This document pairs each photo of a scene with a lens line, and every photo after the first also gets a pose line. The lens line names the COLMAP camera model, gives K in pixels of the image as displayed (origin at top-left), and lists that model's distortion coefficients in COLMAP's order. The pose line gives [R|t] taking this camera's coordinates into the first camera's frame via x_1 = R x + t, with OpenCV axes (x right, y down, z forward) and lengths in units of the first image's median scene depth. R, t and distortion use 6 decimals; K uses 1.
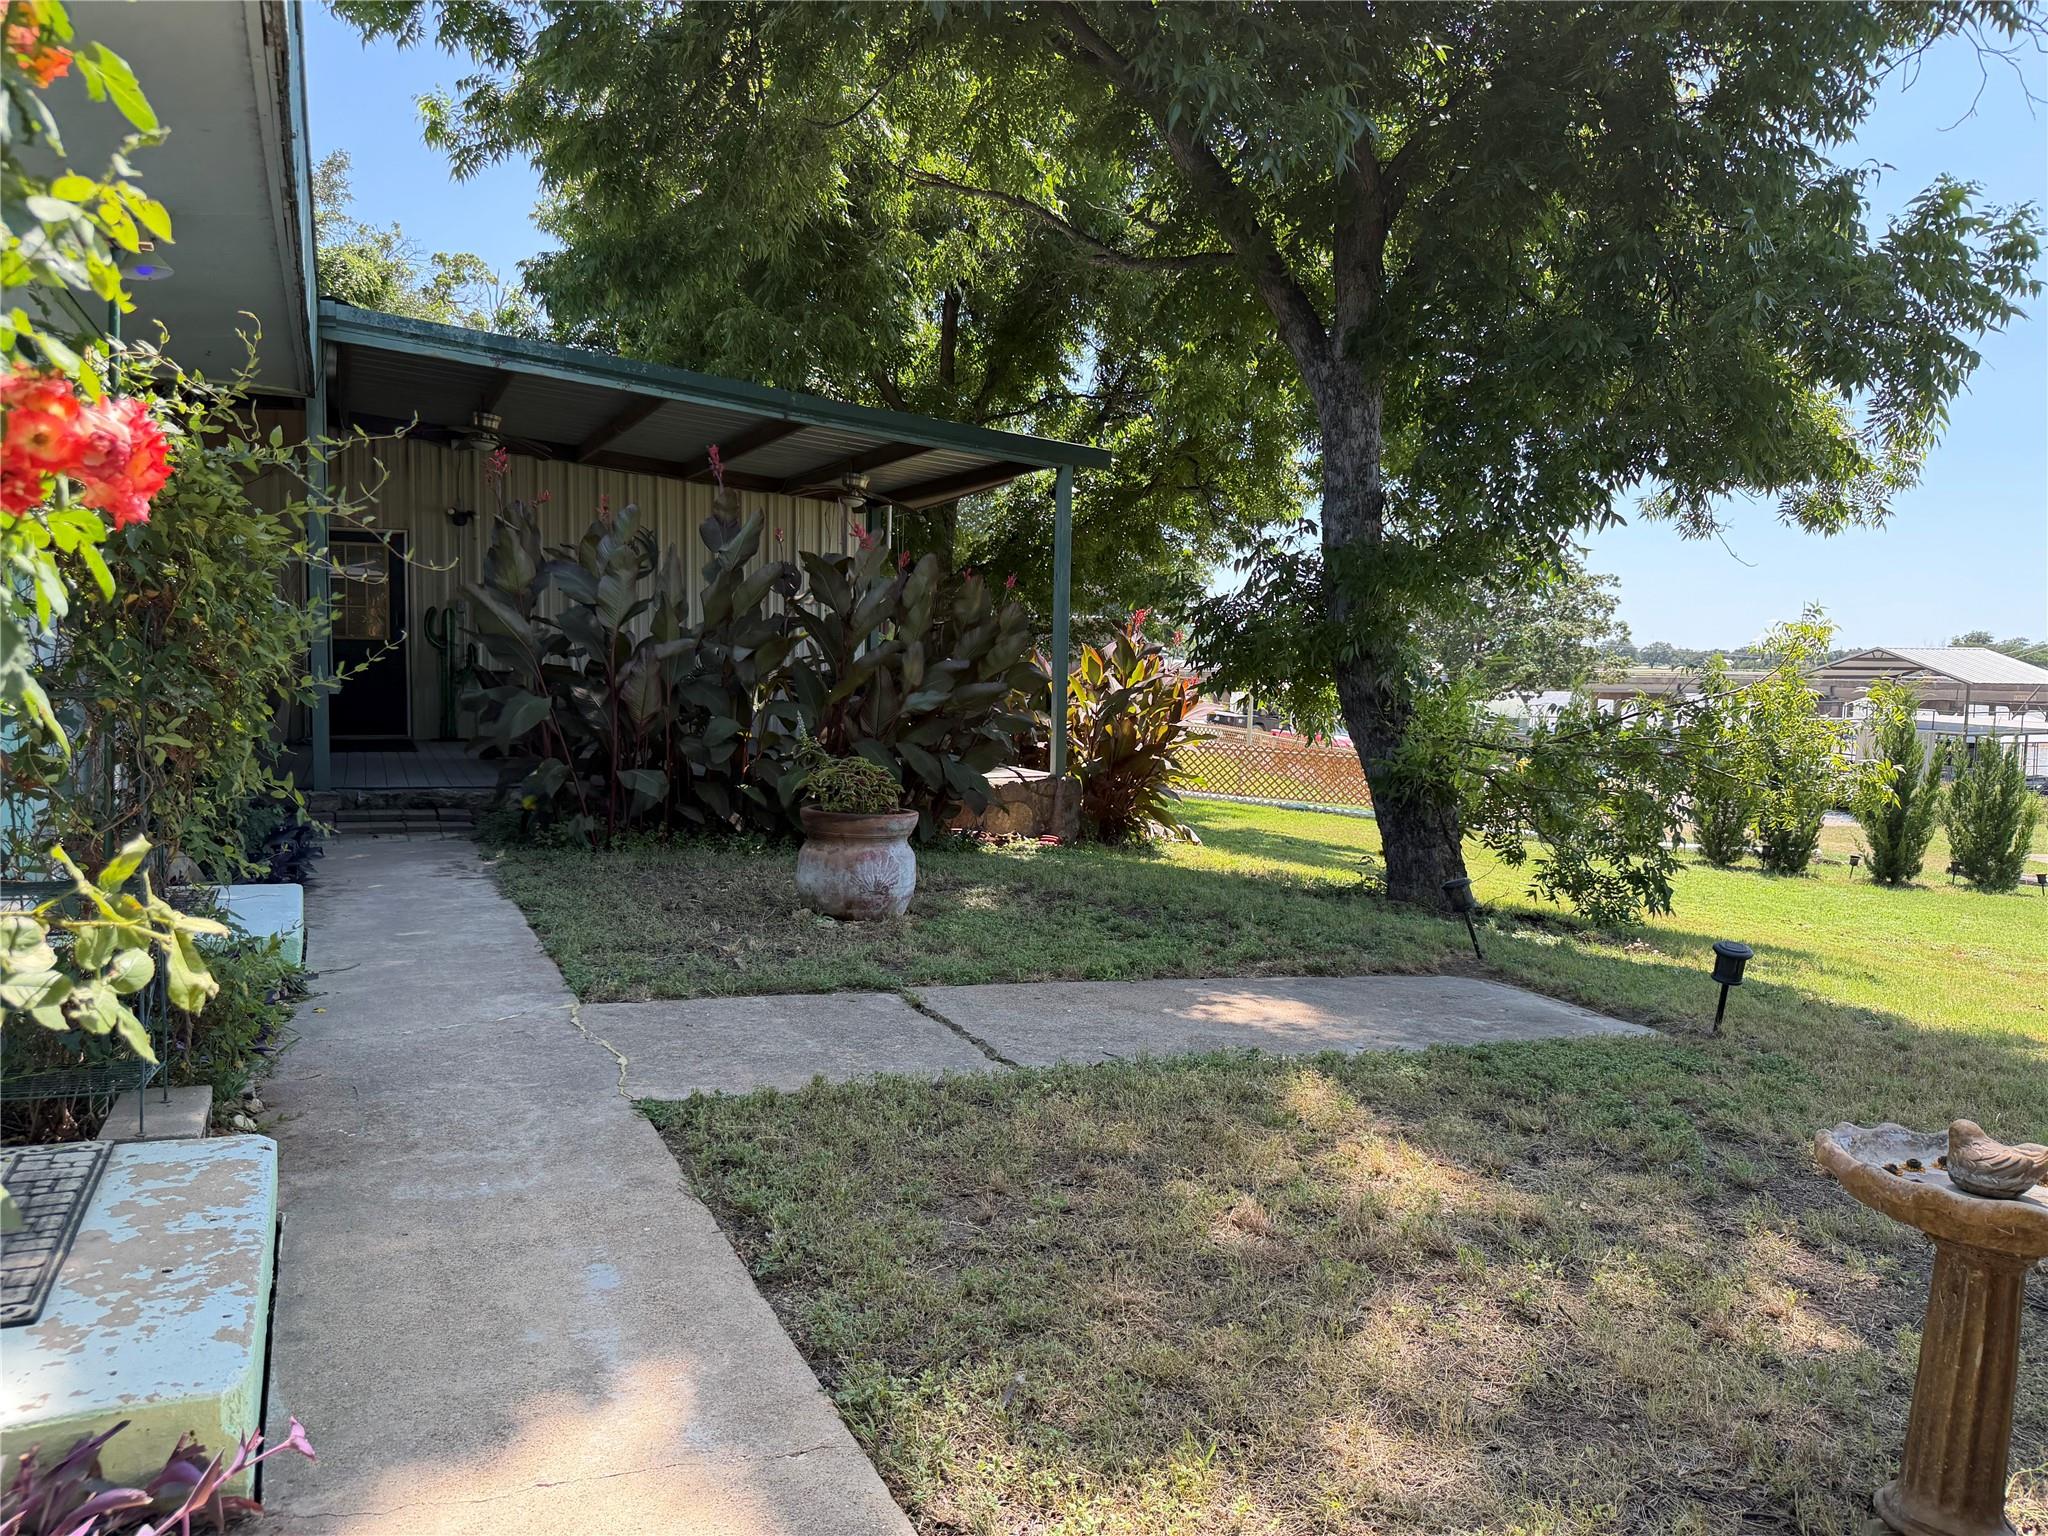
lens RADIAL K [[1398.0, 0, 1024.0], [0, 1398.0, 768.0], [0, 0, 1]] dist [-0.000878, -0.001354]
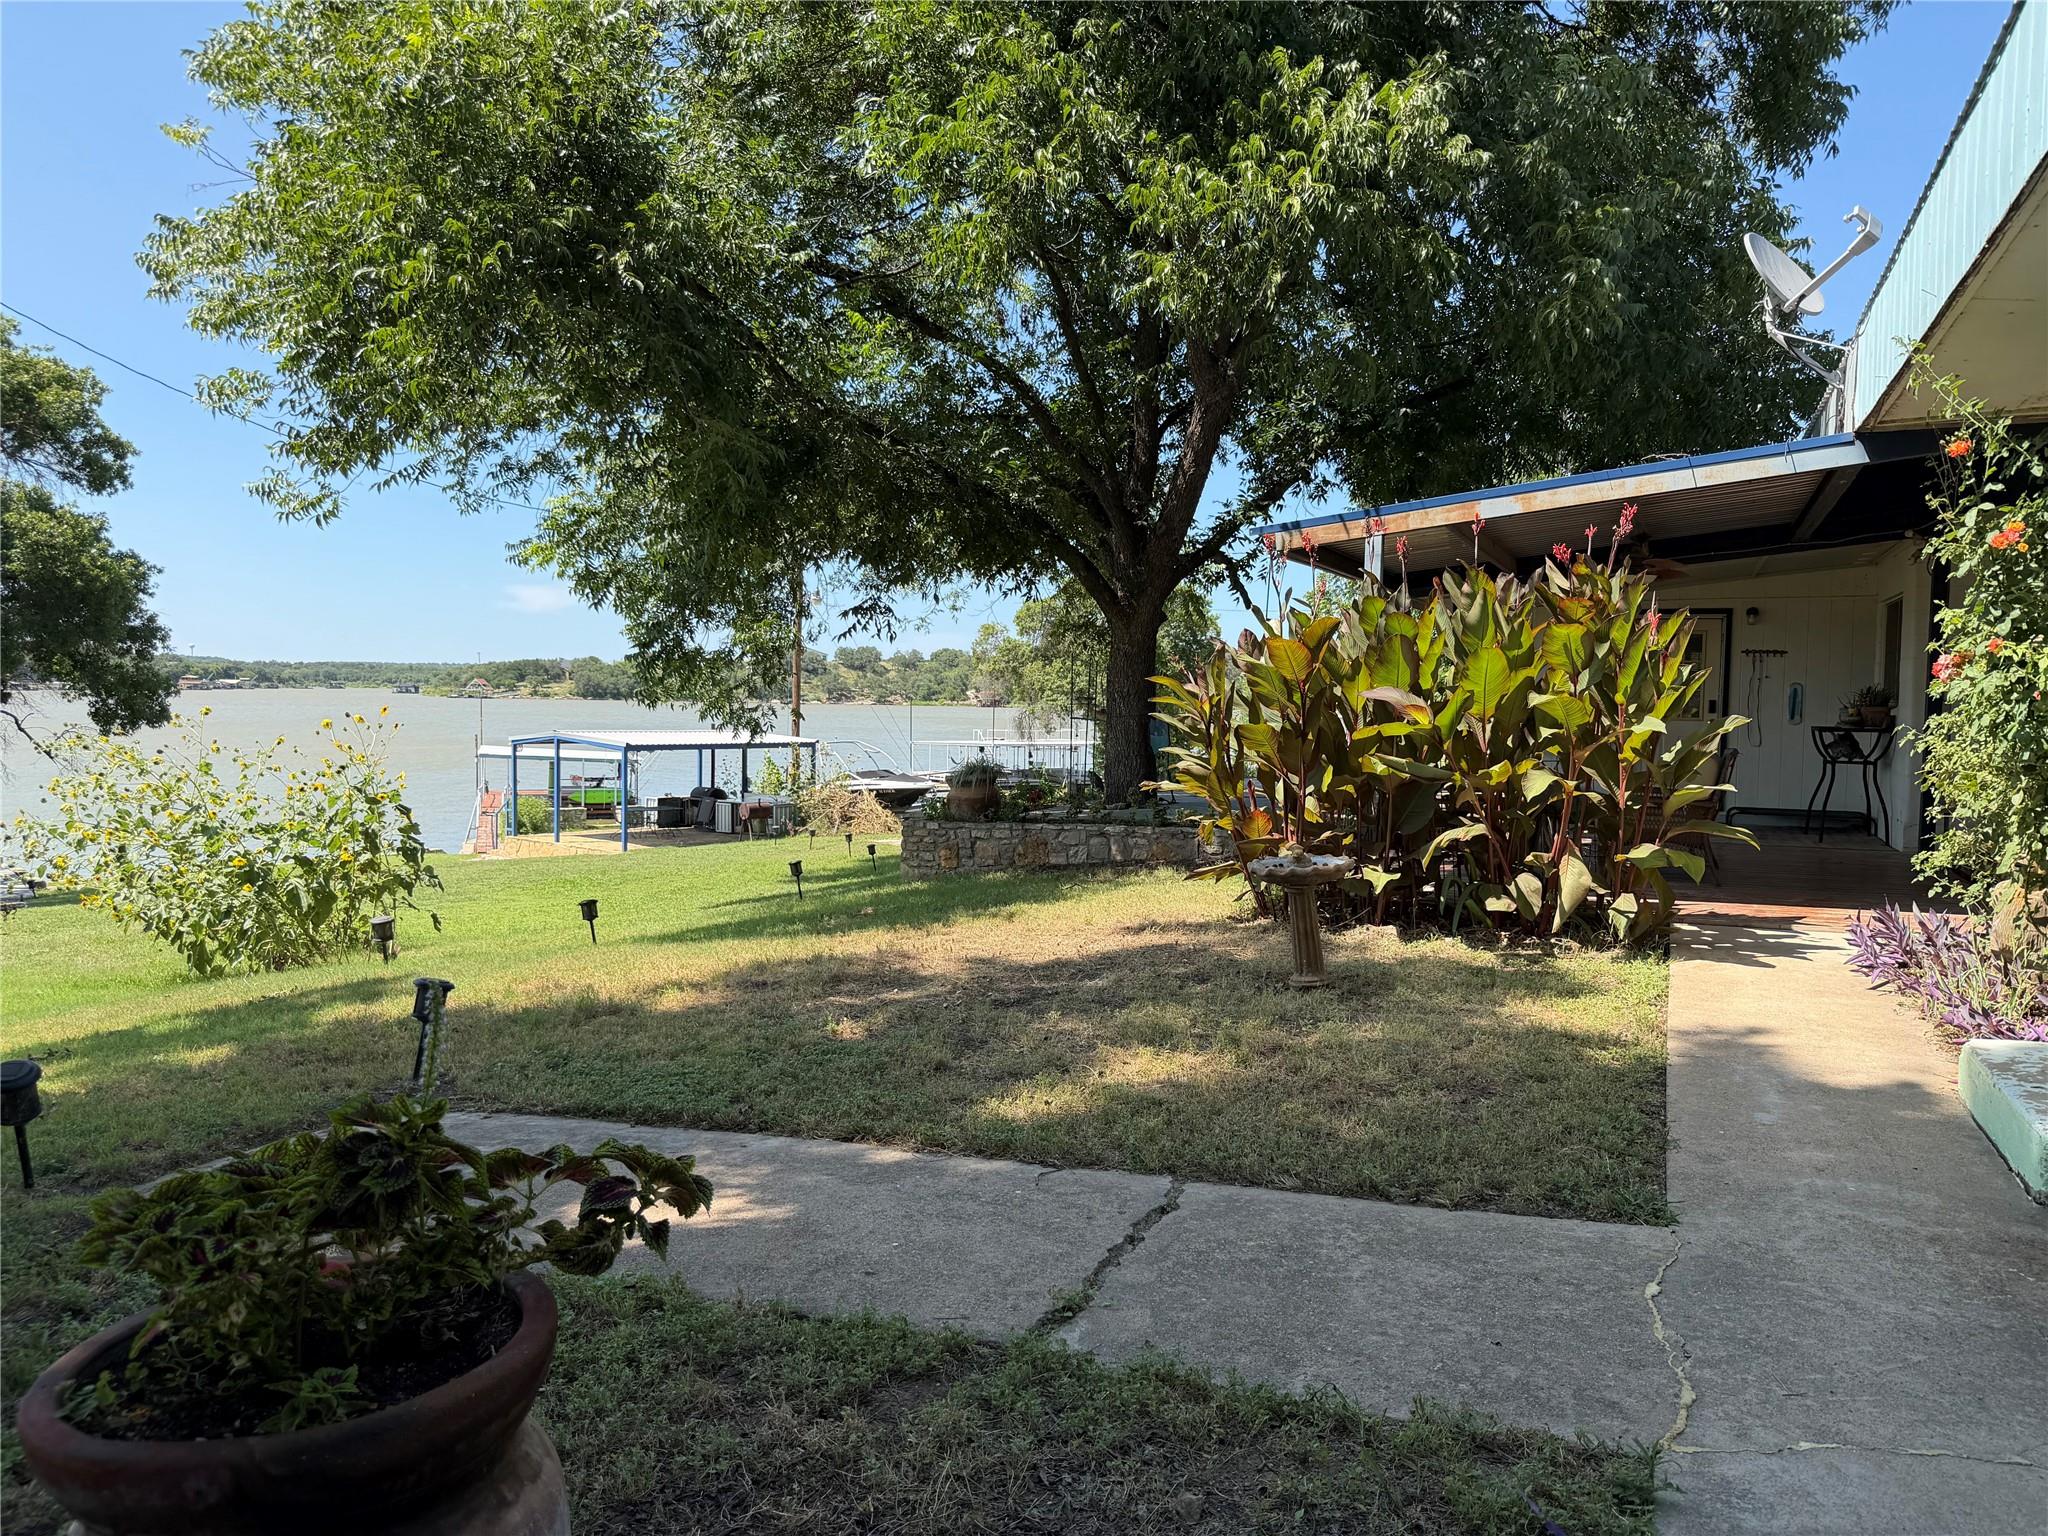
lens RADIAL K [[1398.0, 0, 1024.0], [0, 1398.0, 768.0], [0, 0, 1]] dist [-0.000878, -0.001354]
pose [[-0.628957, -0.085135, 0.772765, -0.662576], [0.043829, 0.988522, 0.144577, -0.192373], [-0.776204, 0.124802, -0.618006, 1.780323]]
